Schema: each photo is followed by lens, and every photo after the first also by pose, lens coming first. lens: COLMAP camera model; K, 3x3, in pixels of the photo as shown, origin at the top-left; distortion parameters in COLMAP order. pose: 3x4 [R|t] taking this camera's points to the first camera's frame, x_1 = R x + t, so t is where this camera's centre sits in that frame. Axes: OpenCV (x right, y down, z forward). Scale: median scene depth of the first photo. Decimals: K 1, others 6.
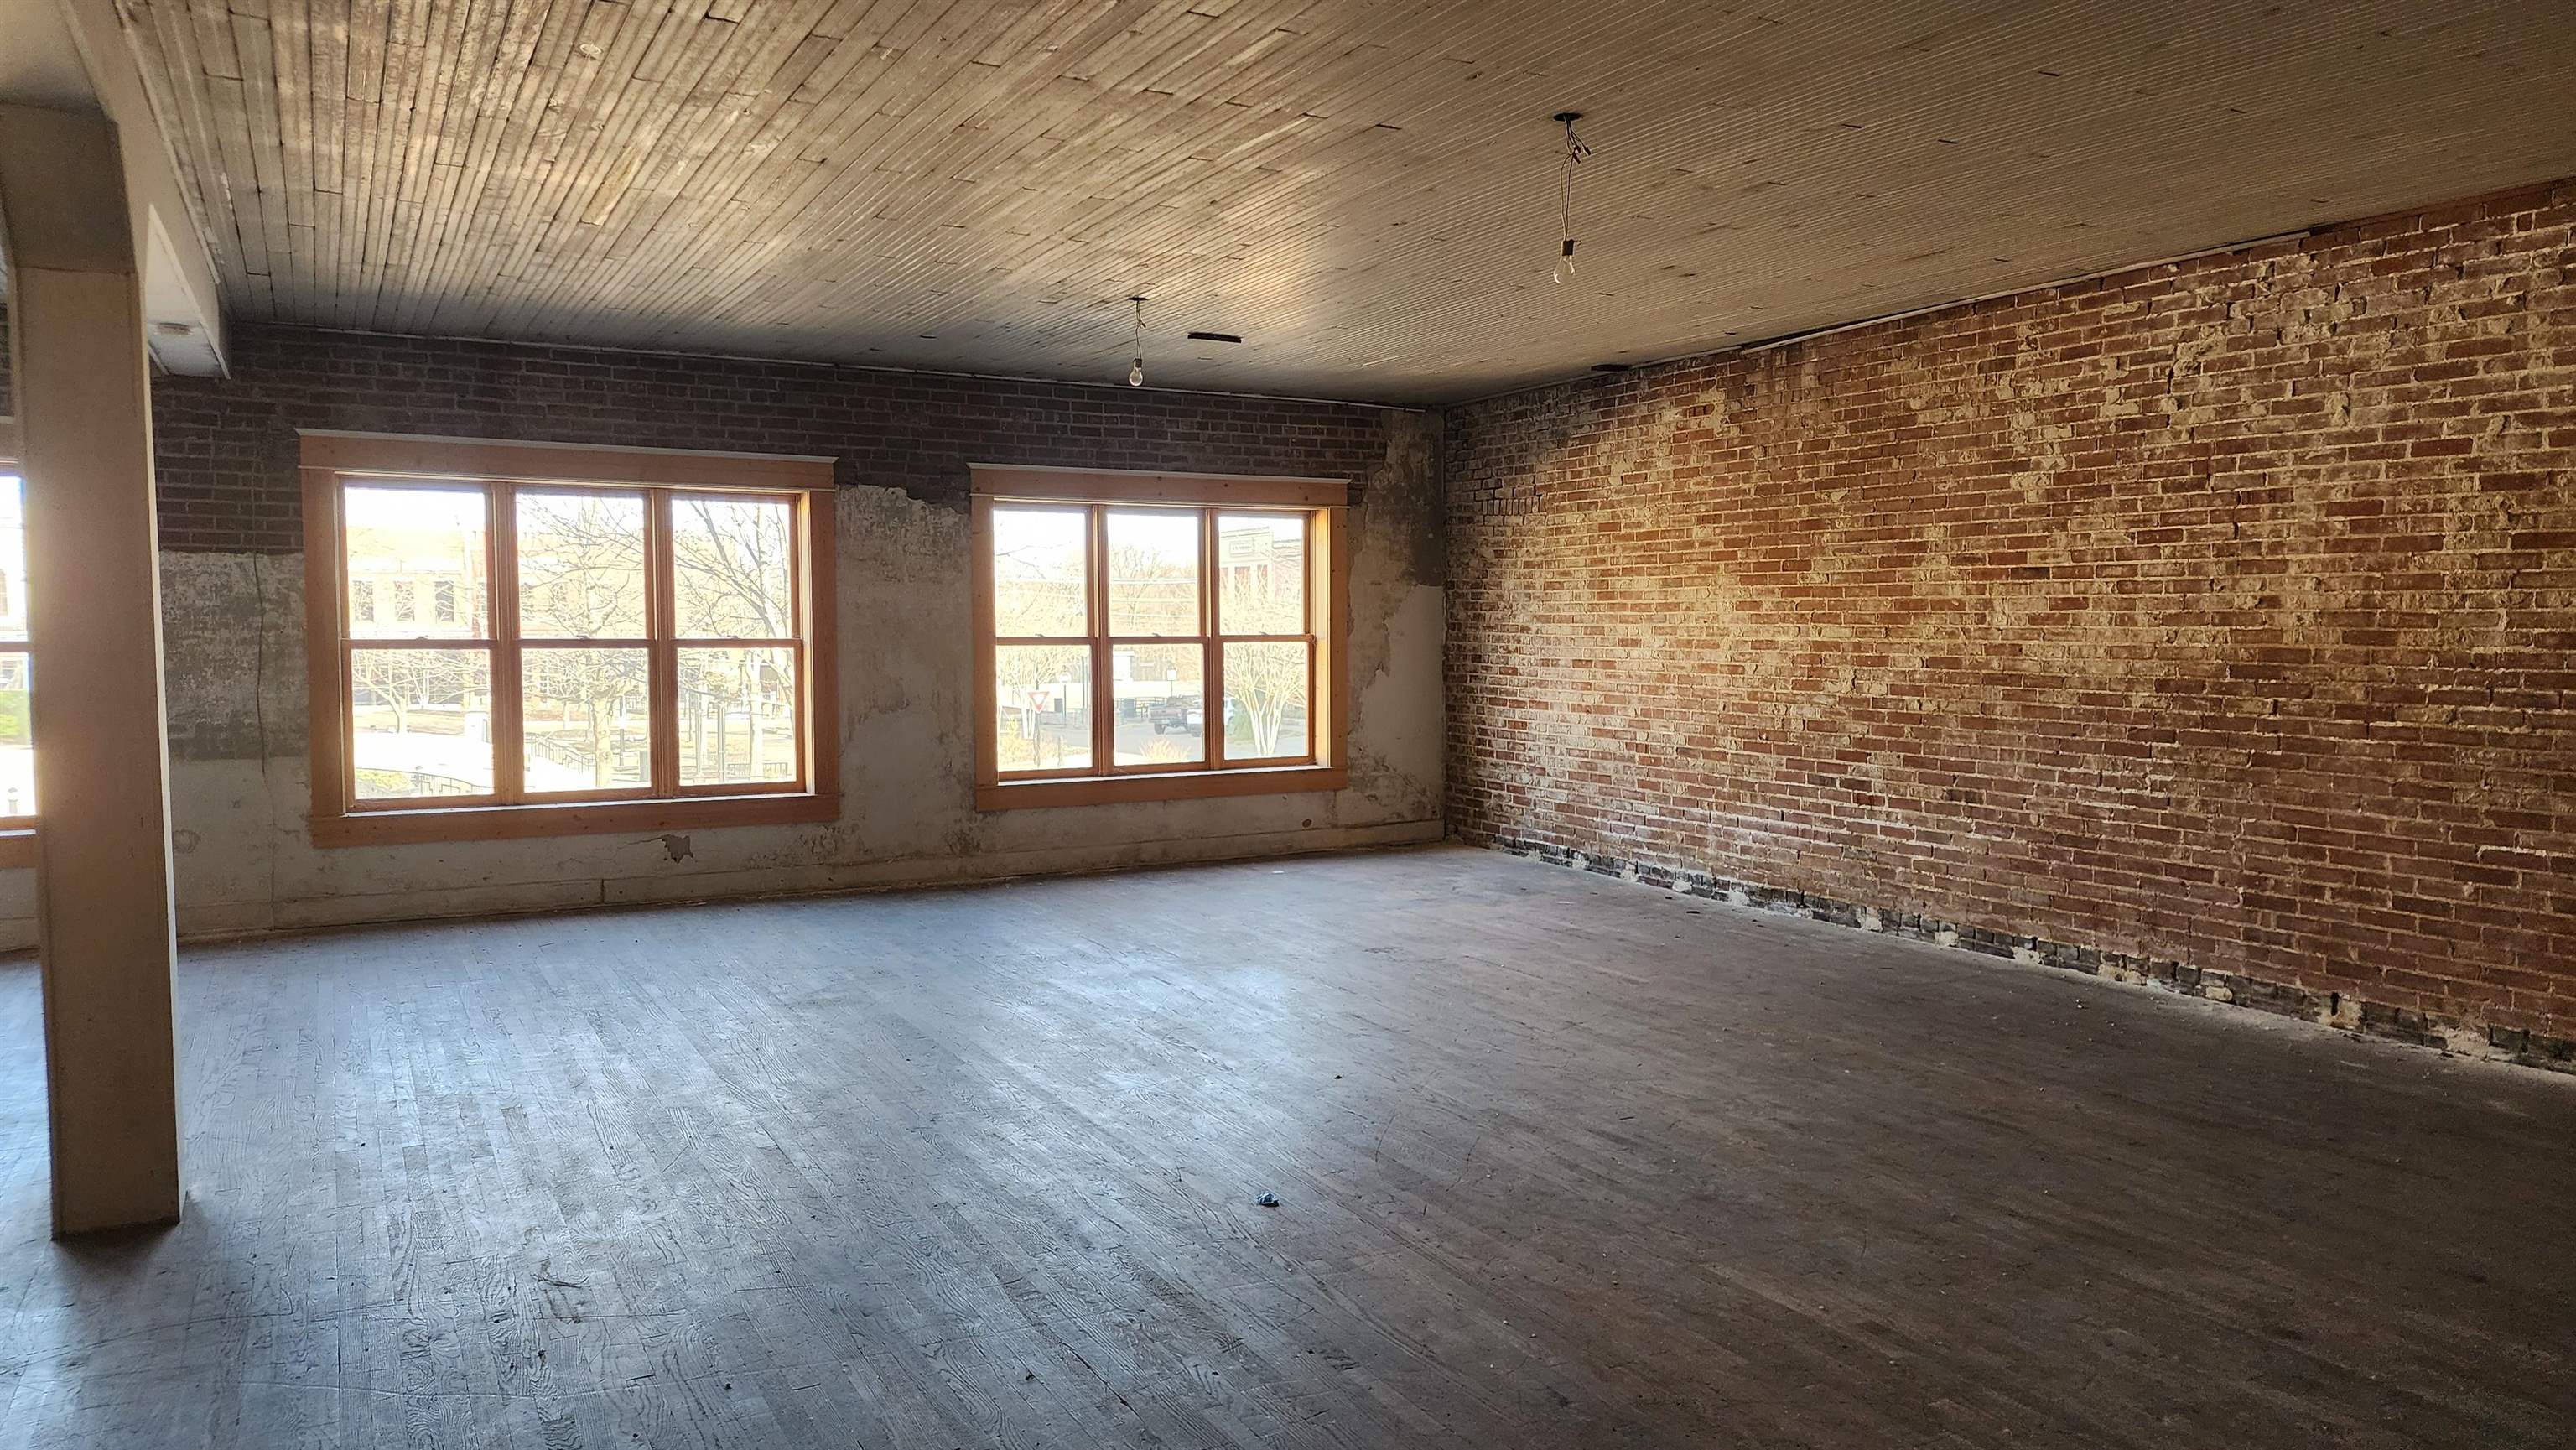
lens RADIAL K [[1722.5, 0, 1390.0], [0, 1722.5, 747.5], [0, 0, 1]] dist [0.076233, -0.066754]
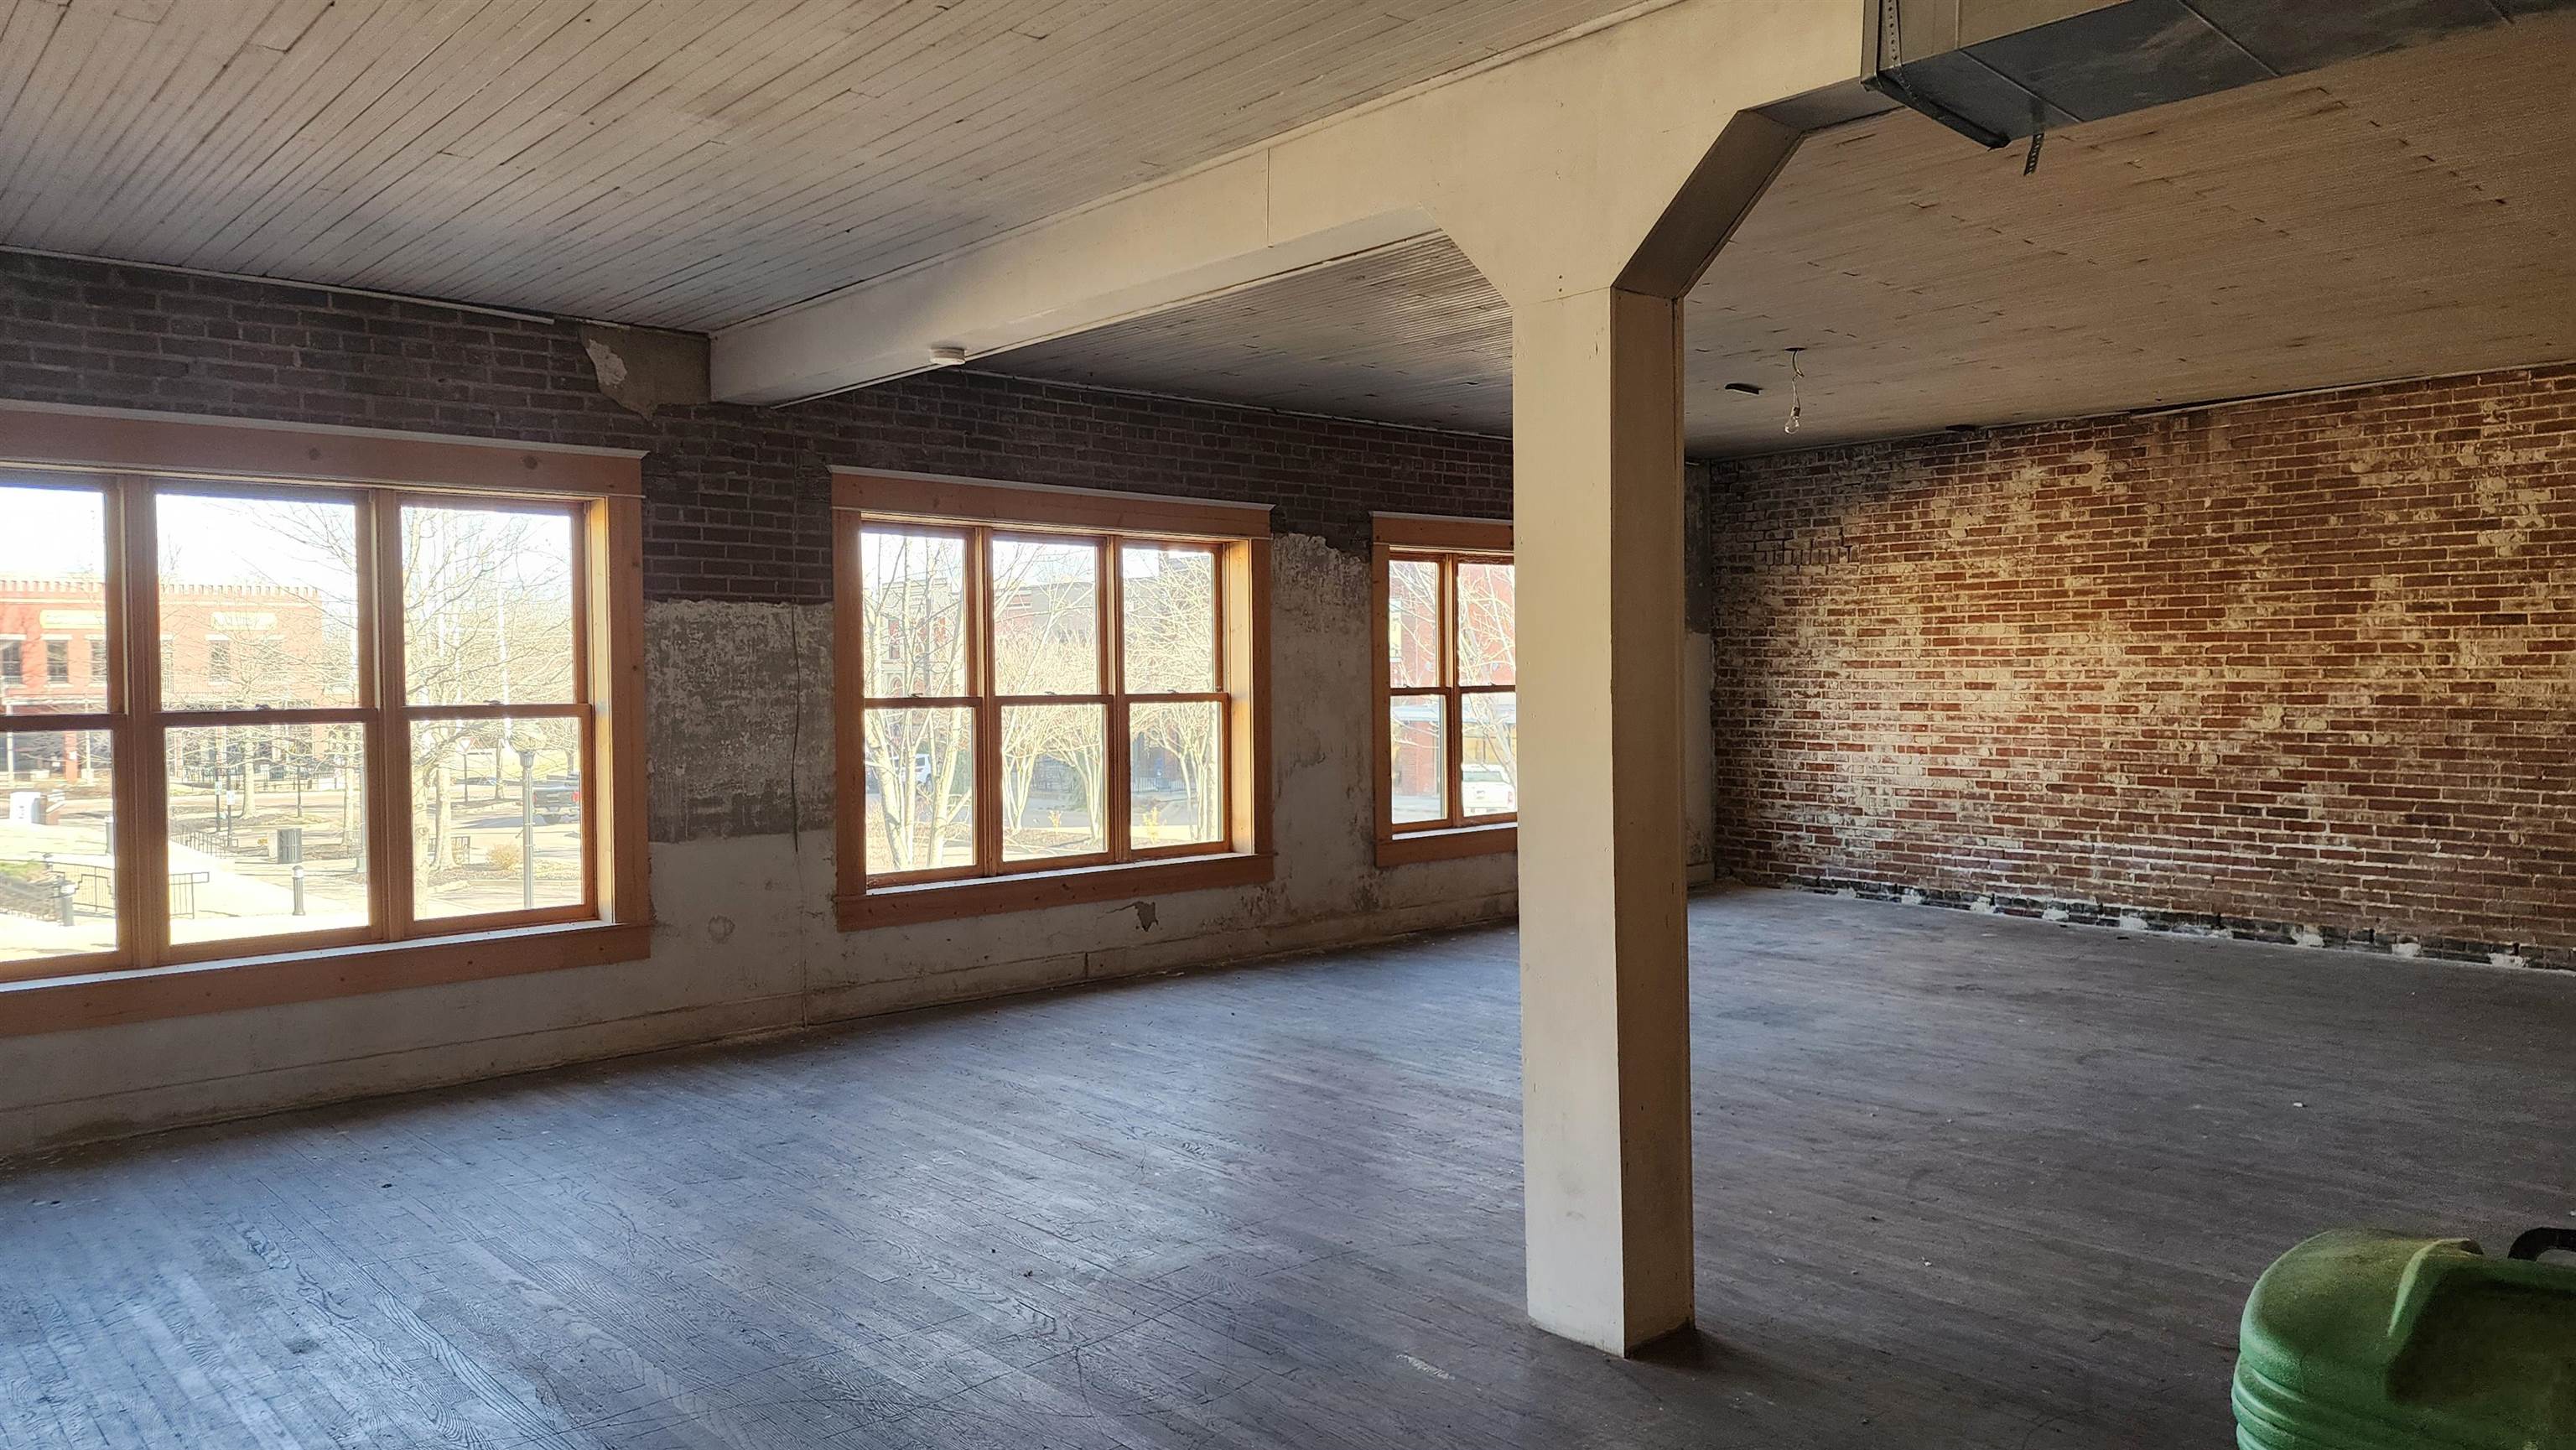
lens RADIAL K [[1722.5, 0, 1292.7], [0, 1722.5, 733.2], [0, 0, 1]] dist [0.076233, -0.066754]
pose [[0.969085, -0.017016, 0.246138, -0.562212], [0.026479, 0.999030, -0.035187, -0.005950], [-0.245301, 0.040616, 0.968596, 0.076846]]
